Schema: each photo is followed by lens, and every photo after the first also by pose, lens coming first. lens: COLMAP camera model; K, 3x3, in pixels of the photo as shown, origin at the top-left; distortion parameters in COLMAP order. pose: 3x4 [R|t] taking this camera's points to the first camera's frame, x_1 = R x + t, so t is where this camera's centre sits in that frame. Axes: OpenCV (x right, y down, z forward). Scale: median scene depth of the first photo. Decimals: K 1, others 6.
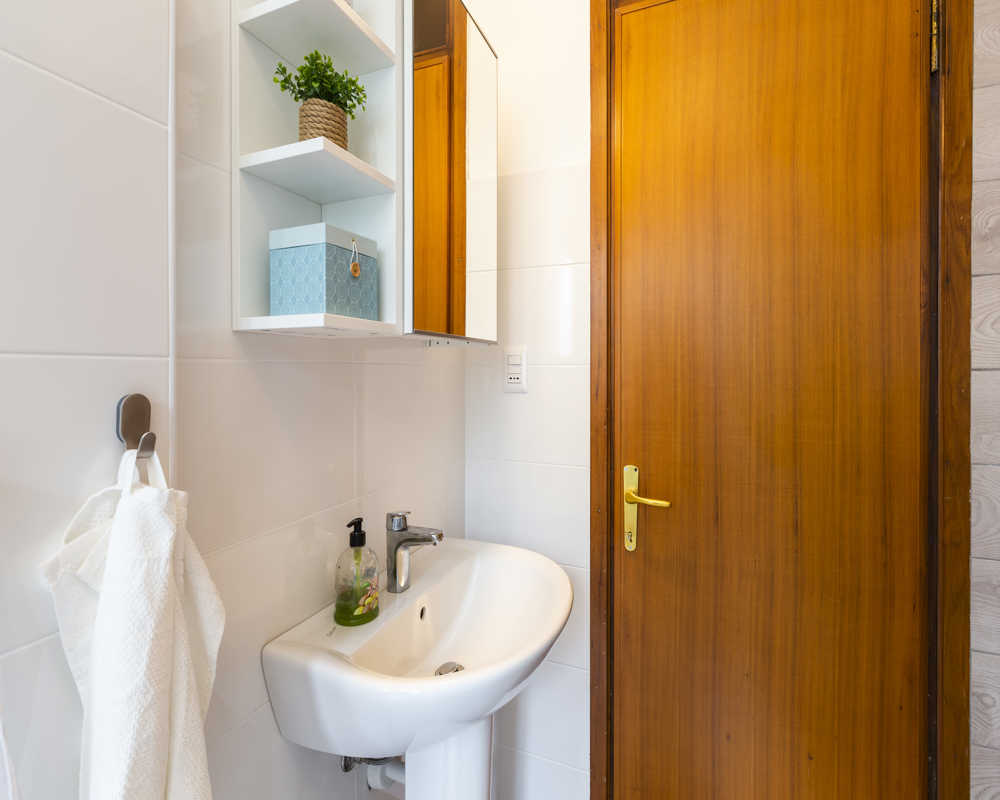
lens RADIAL K [[486.7, 0, 502.0], [0, 486.7, 372.3], [0, 0, 1]] dist [-0.000704, 0.000466]
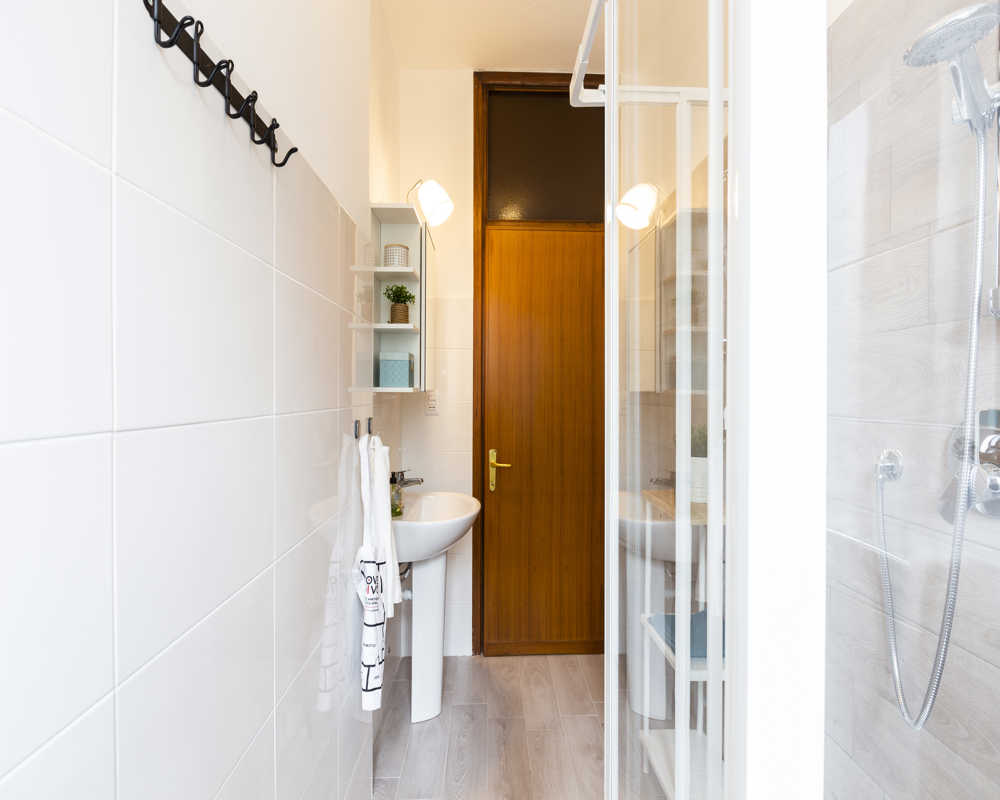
lens RADIAL K [[464.7, 0, 516.0], [0, 464.7, 396.9], [0, 0, 1]] dist [-0.002984, -0.000673]
pose [[0.909917, -0.001213, 0.414788, -0.481943], [-0.002210, 0.999967, 0.007772, -0.048676], [-0.414783, -0.007988, 0.909885, -0.868553]]
